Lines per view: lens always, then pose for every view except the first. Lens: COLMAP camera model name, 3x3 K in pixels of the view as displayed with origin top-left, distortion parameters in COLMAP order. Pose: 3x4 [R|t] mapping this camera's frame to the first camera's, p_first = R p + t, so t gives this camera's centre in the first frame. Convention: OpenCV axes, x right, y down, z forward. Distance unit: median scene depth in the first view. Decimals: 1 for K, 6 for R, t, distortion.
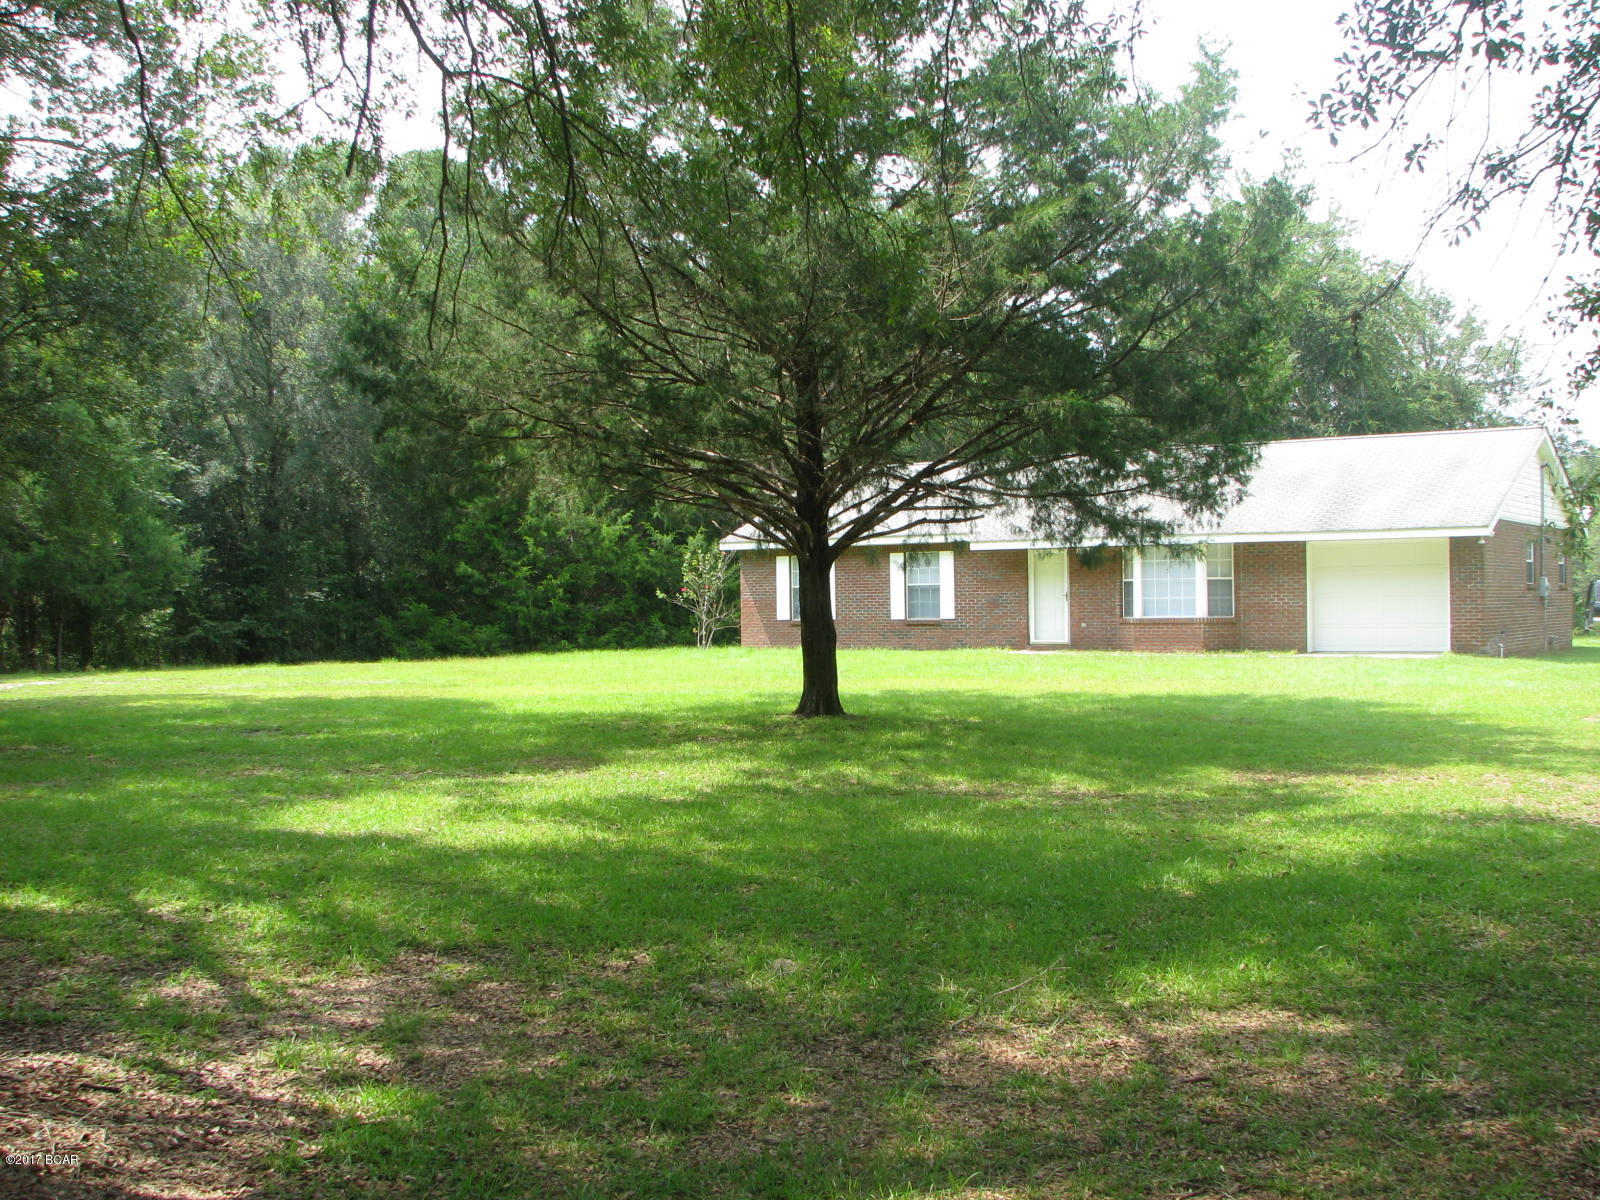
lens RADIAL K [[1757.1, 0, 800.0], [0, 1757.1, 600.0], [0, 0, 1]] dist [-0.211856, 0.326754]
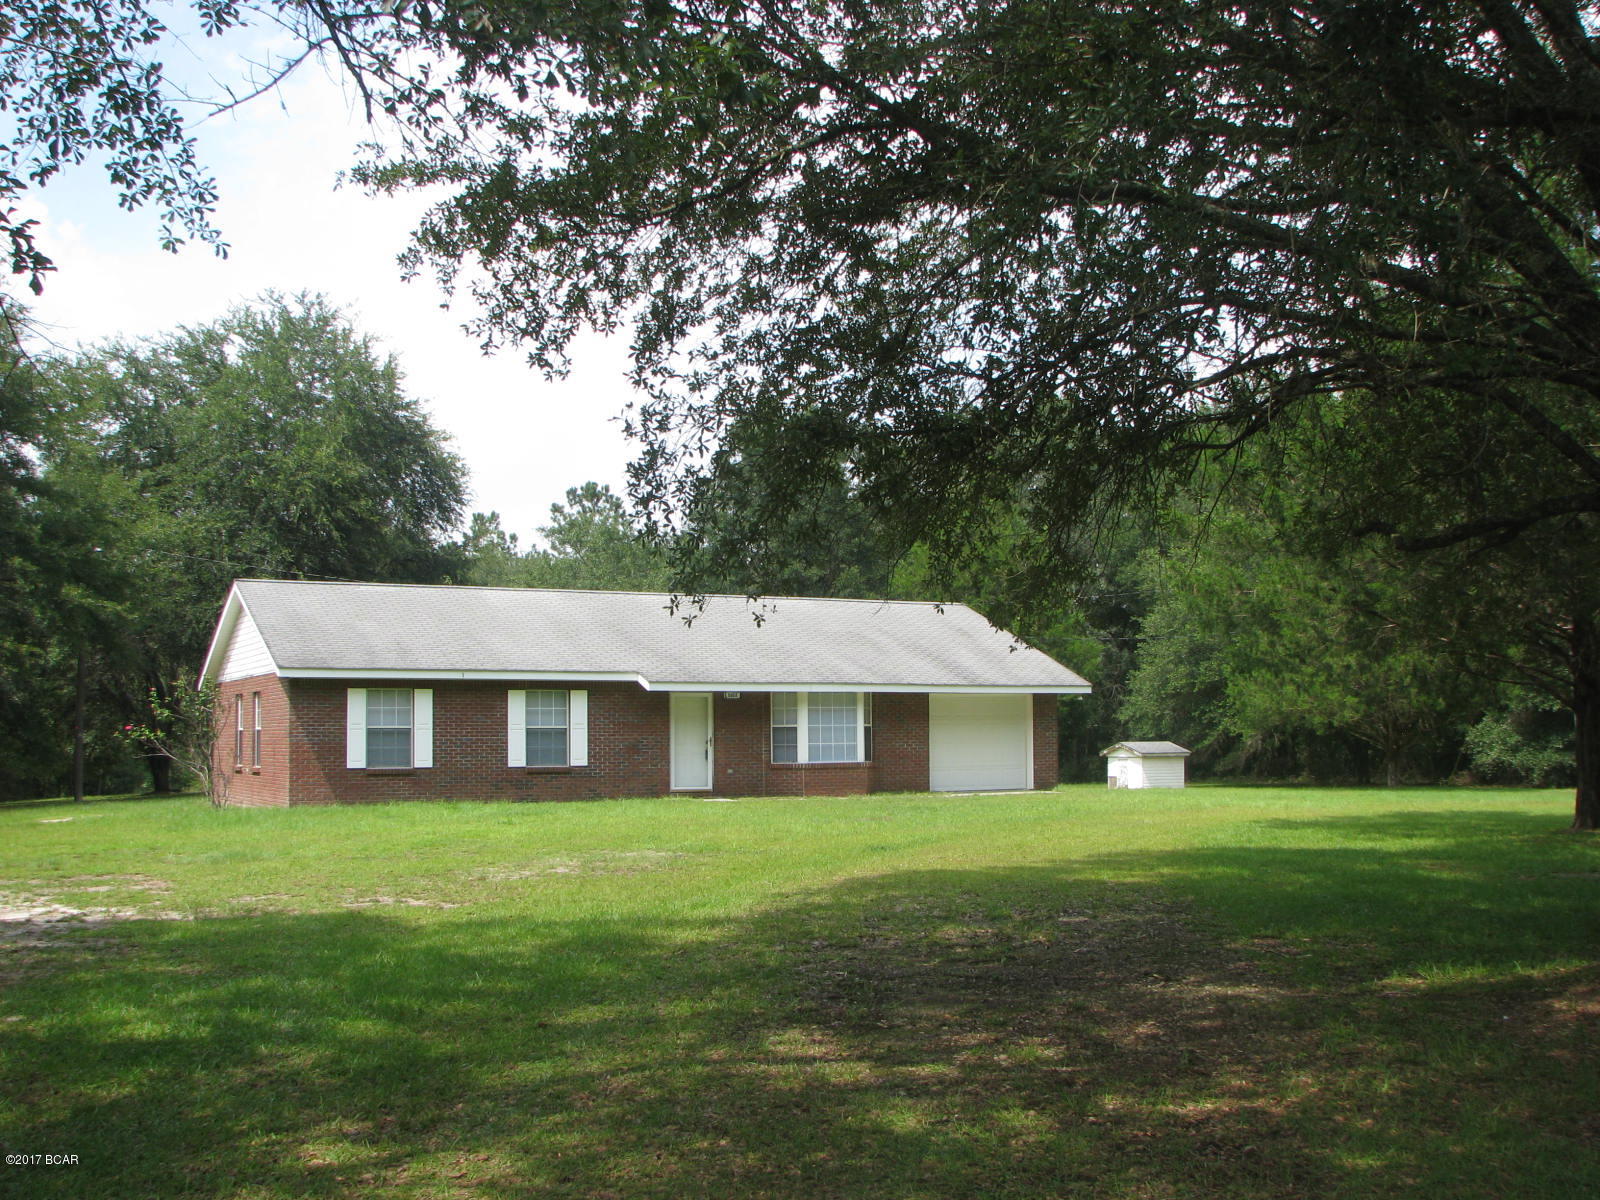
lens RADIAL K [[1757.1, 0, 800.0], [0, 1757.1, 600.0], [0, 0, 1]] dist [-0.211856, 0.326754]
pose [[0.451311, 0.081027, 0.888680, -0.711067], [0.002174, 0.995766, -0.091895, 0.009336], [-0.892364, 0.043405, 0.449225, 0.518891]]
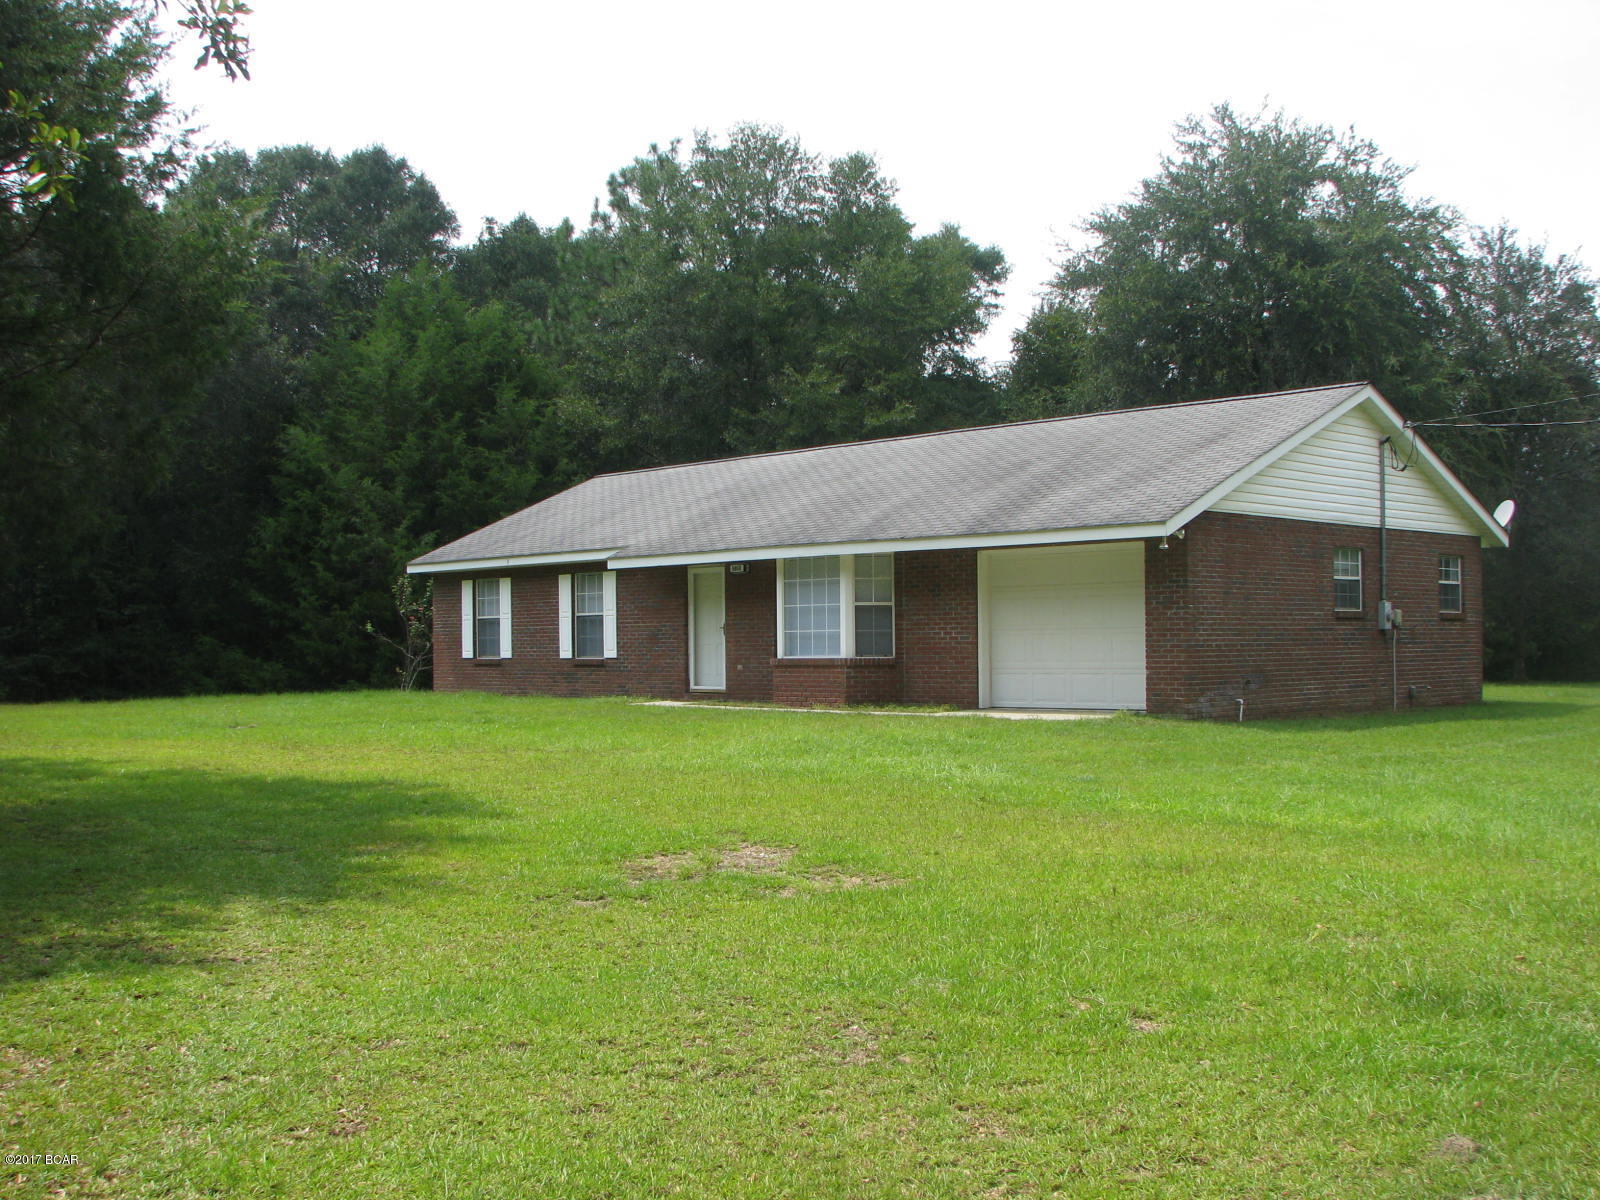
lens RADIAL K [[1757.1, 0, 800.0], [0, 1757.1, 600.0], [0, 0, 1]] dist [-0.211856, 0.326754]
pose [[0.982706, -0.001788, -0.185164, 0.328936], [-0.002129, 0.999778, -0.020951, 0.001101], [0.185160, 0.020982, 0.982484, 0.266094]]
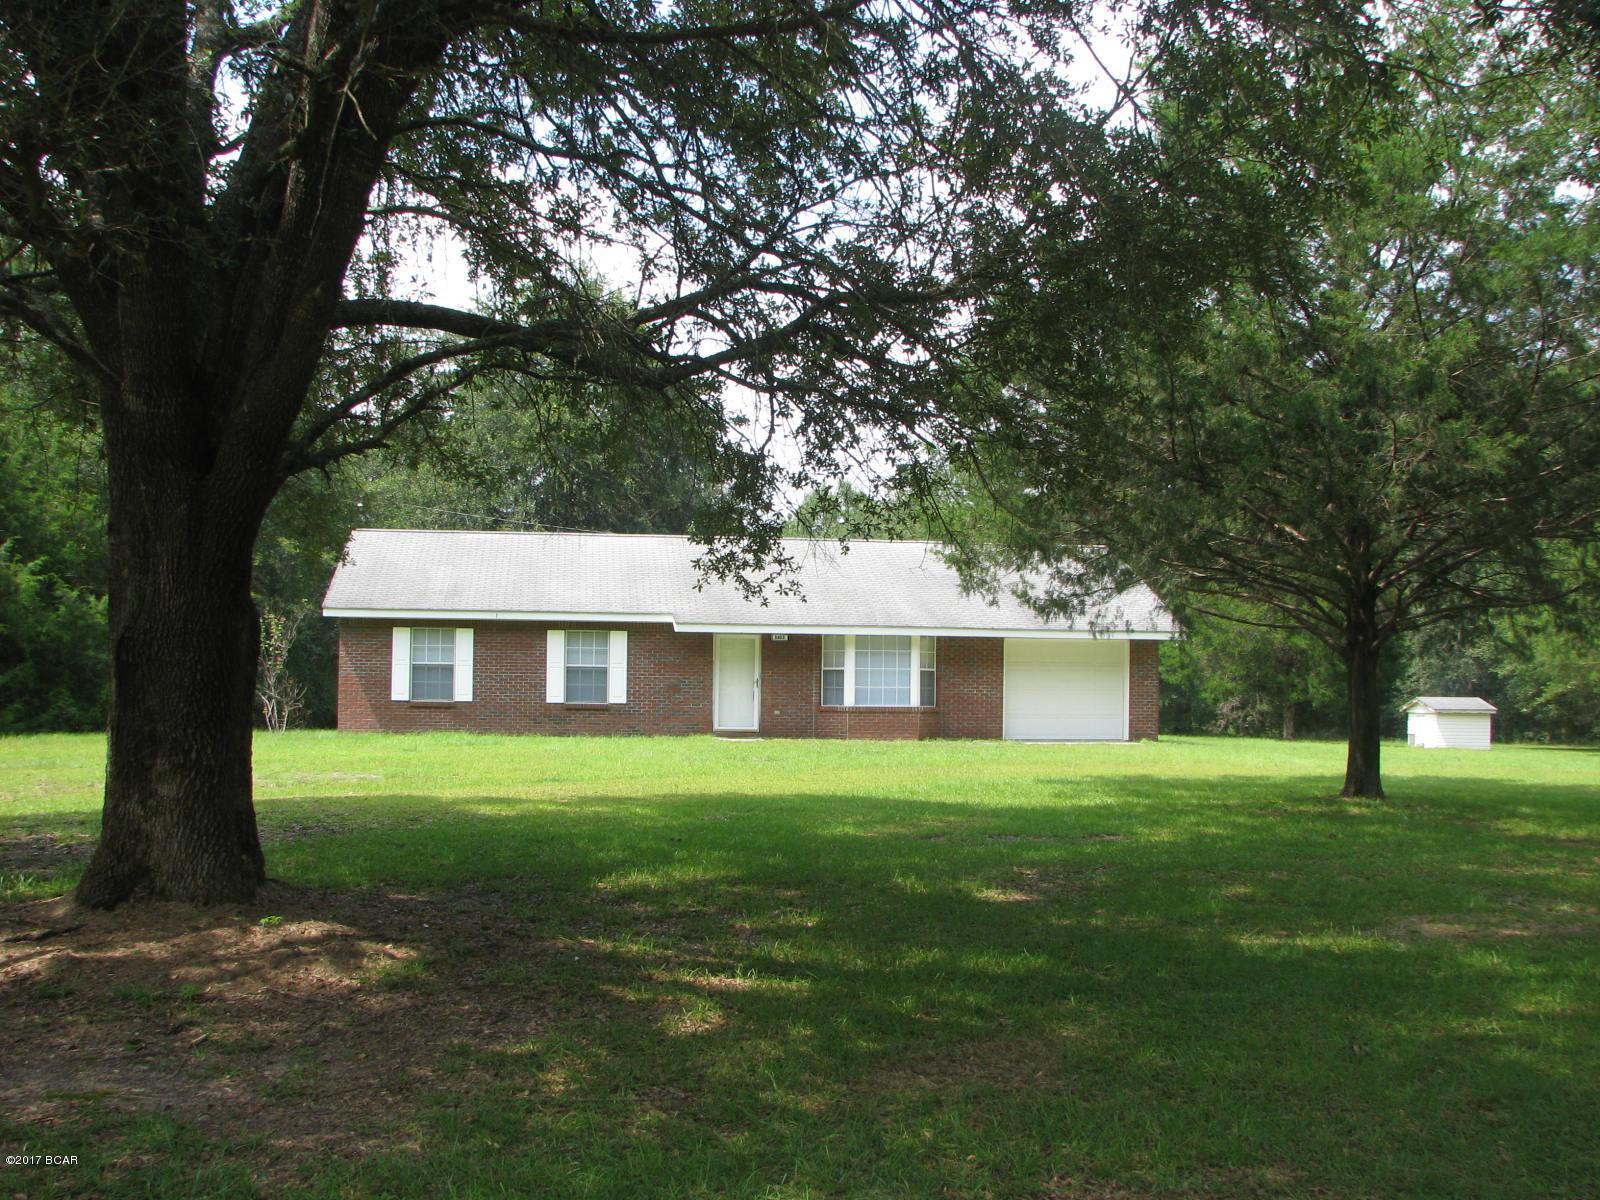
lens RADIAL K [[1757.1, 0, 800.0], [0, 1757.1, 600.0], [0, 0, 1]] dist [-0.211856, 0.326754]
pose [[0.732449, 0.057343, 0.678403, -0.514568], [-0.022938, 0.997959, -0.059589, 0.009914], [-0.680435, 0.028085, 0.732270, 0.256507]]
